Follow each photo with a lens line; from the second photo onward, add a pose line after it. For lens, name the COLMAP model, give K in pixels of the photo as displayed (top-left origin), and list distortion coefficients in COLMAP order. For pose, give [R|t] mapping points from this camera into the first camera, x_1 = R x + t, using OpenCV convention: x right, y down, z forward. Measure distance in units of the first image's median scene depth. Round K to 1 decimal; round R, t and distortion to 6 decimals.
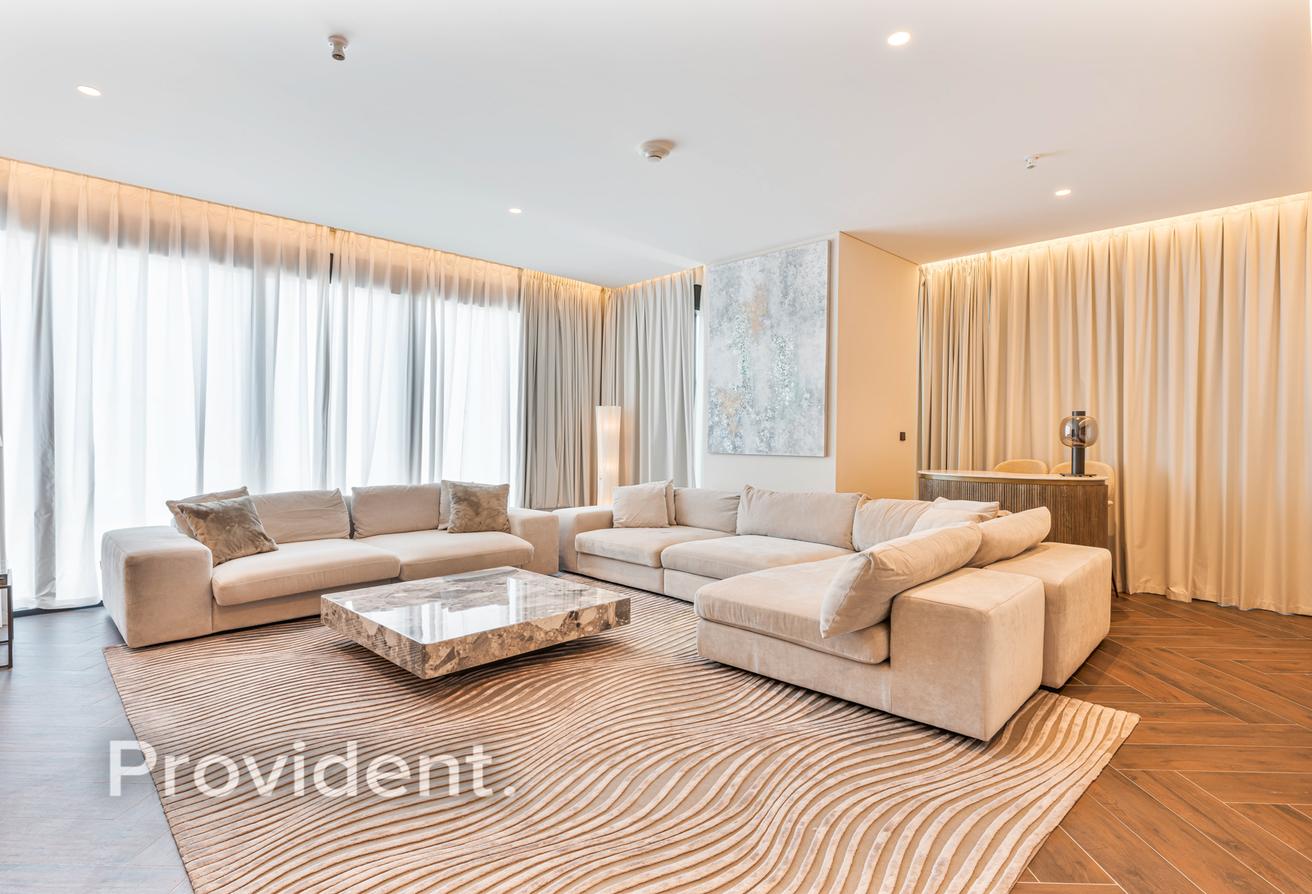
lens RADIAL K [[660.6, 0, 661.3], [0, 660.6, 446.7], [0, 0, 1]] dist [-0.002370, -0.000350]
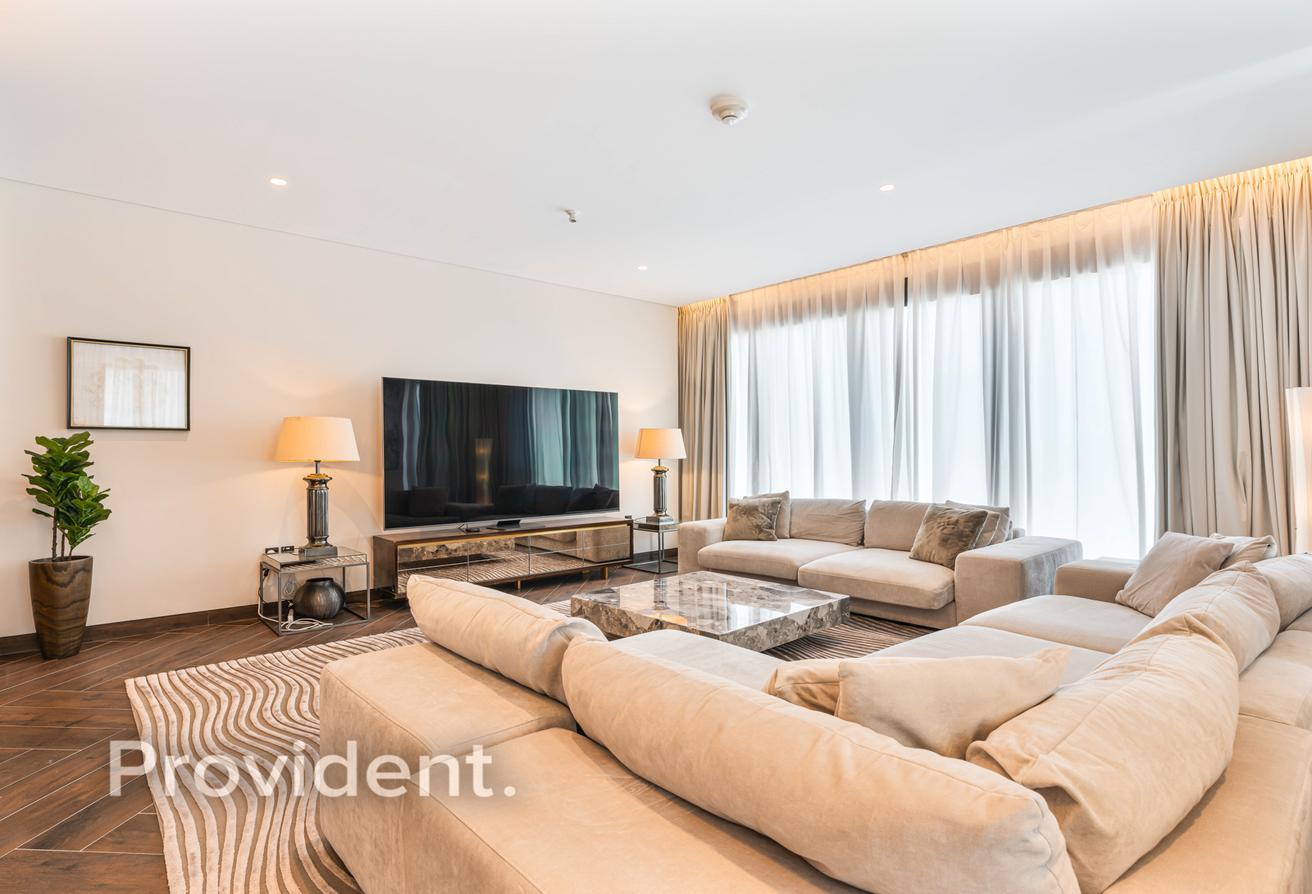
lens RADIAL K [[660.6, 0, 661.3], [0, 660.6, 446.7], [0, 0, 1]] dist [-0.002370, -0.000350]
pose [[-0.047745, -0.007377, -0.998832, 0.606924], [-0.005051, 0.999962, -0.007144, -0.012469], [0.998847, 0.004704, -0.047780, 0.697107]]
